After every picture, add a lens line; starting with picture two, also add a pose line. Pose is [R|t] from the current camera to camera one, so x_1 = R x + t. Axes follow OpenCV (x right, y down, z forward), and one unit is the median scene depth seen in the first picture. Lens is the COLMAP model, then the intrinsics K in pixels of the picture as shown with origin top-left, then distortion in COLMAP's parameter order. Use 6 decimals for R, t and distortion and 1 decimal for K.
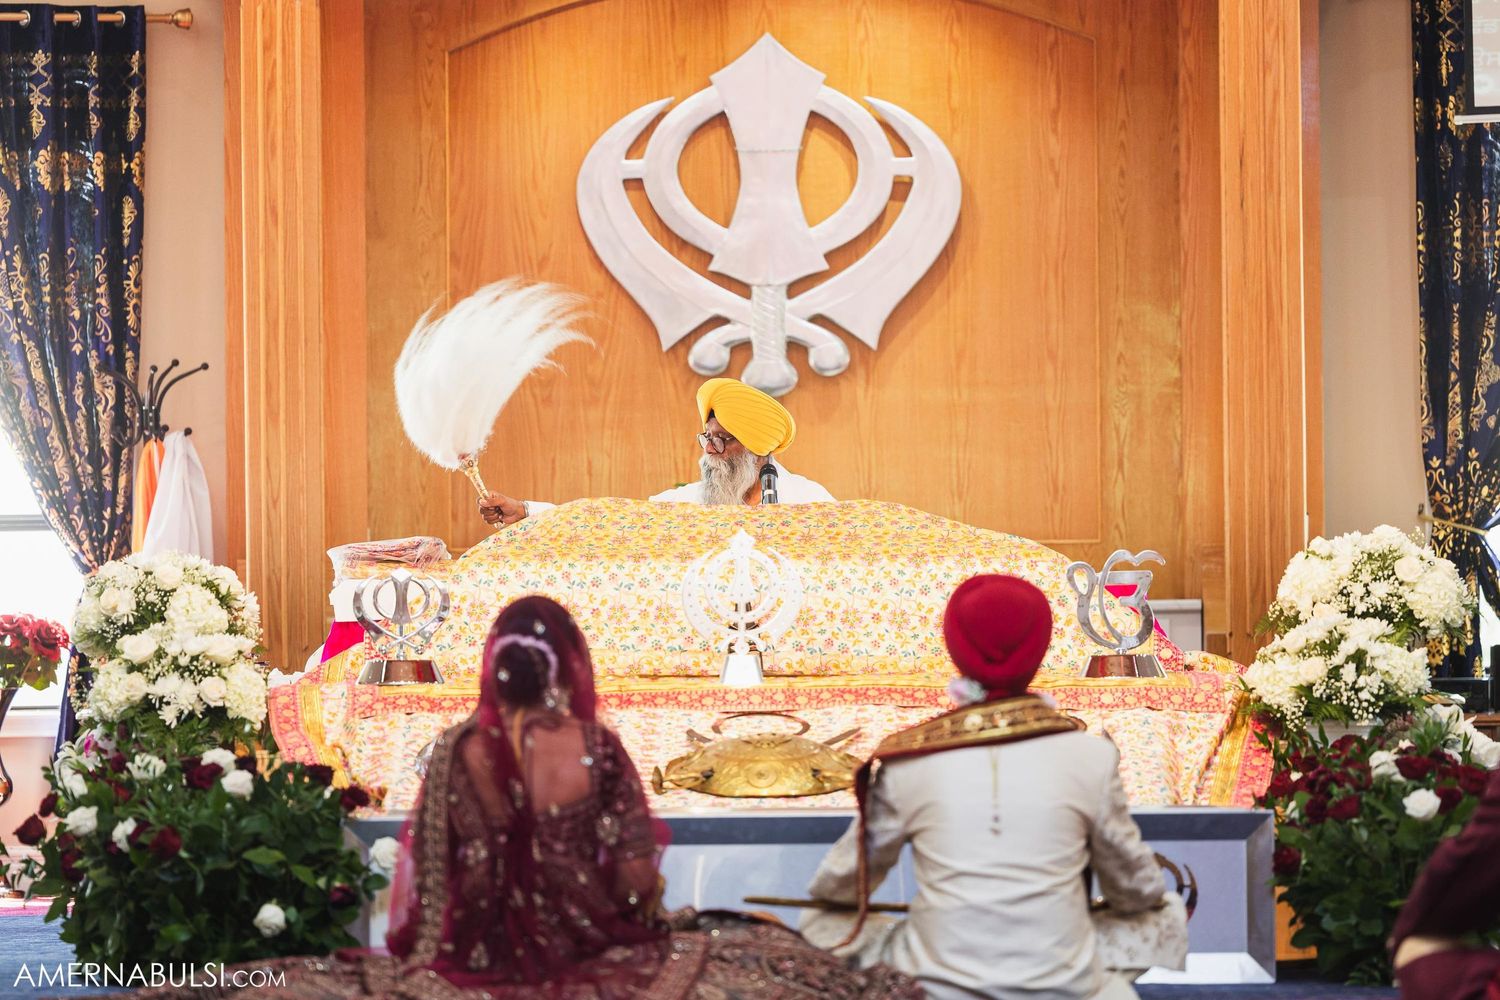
lens RADIAL K [[5650.3, 0, 748.6], [0, 5650.3, 498.7], [0, 0, 1]] dist [-0.158971, 0.000000]
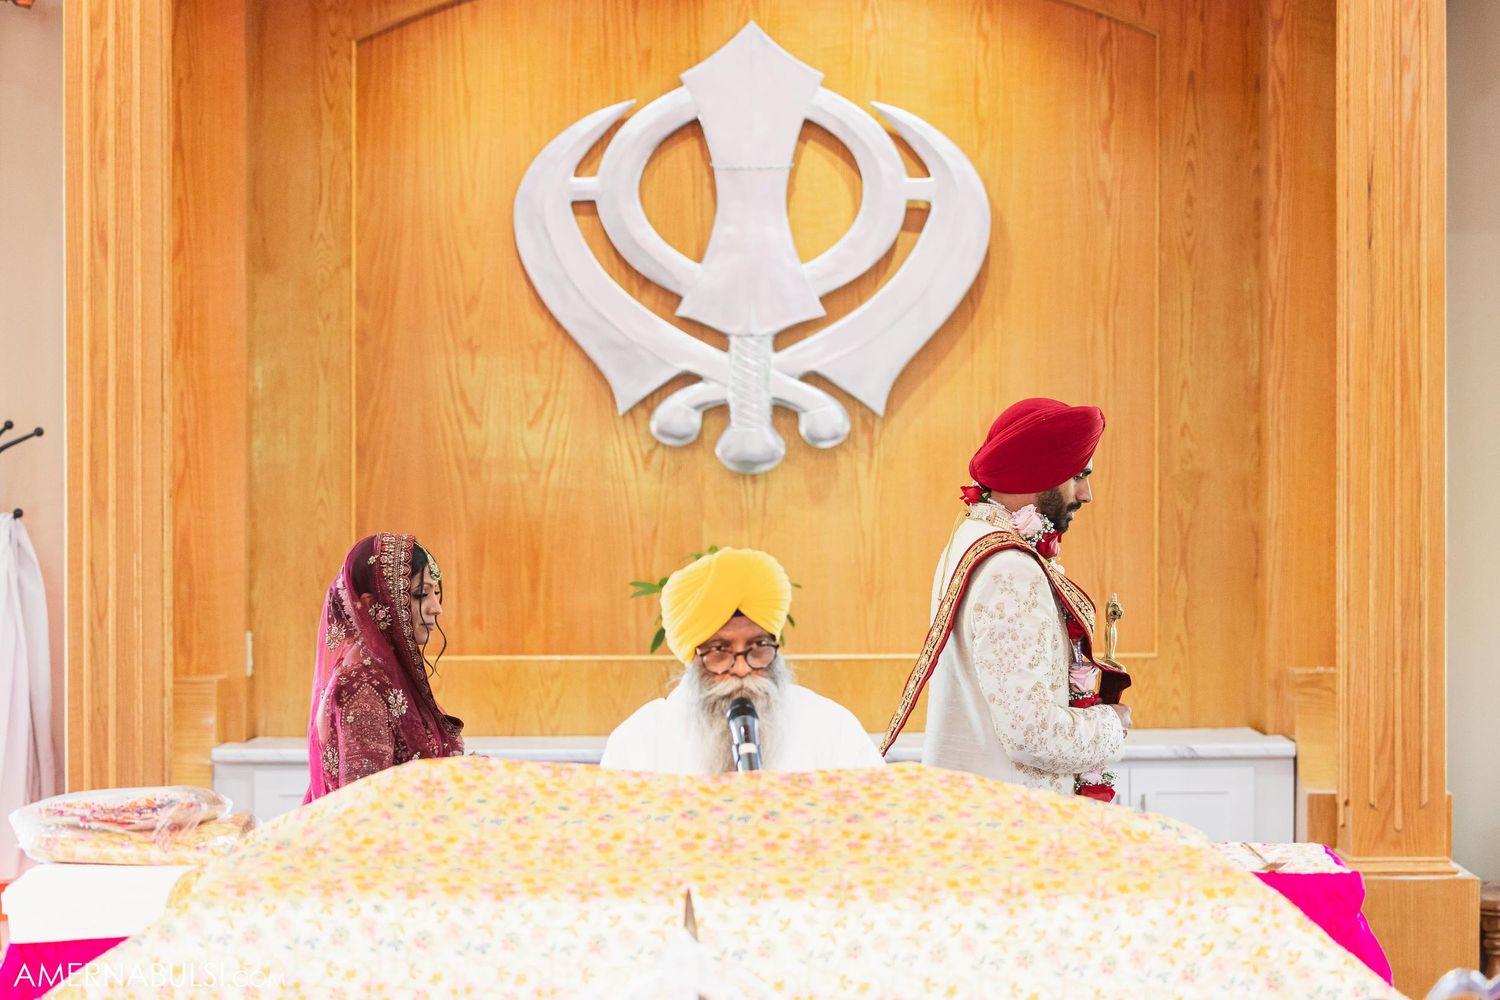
lens RADIAL K [[4012.8, 0, 754.2], [0, 4012.8, 503.5], [0, 0, 1]] dist [-0.085330, 0.000000]
pose [[0.999942, 0.010107, 0.003722, 0.002186], [-0.010174, 0.999781, 0.018297, -0.024199], [-0.003537, -0.018334, 0.999826, 0.427153]]
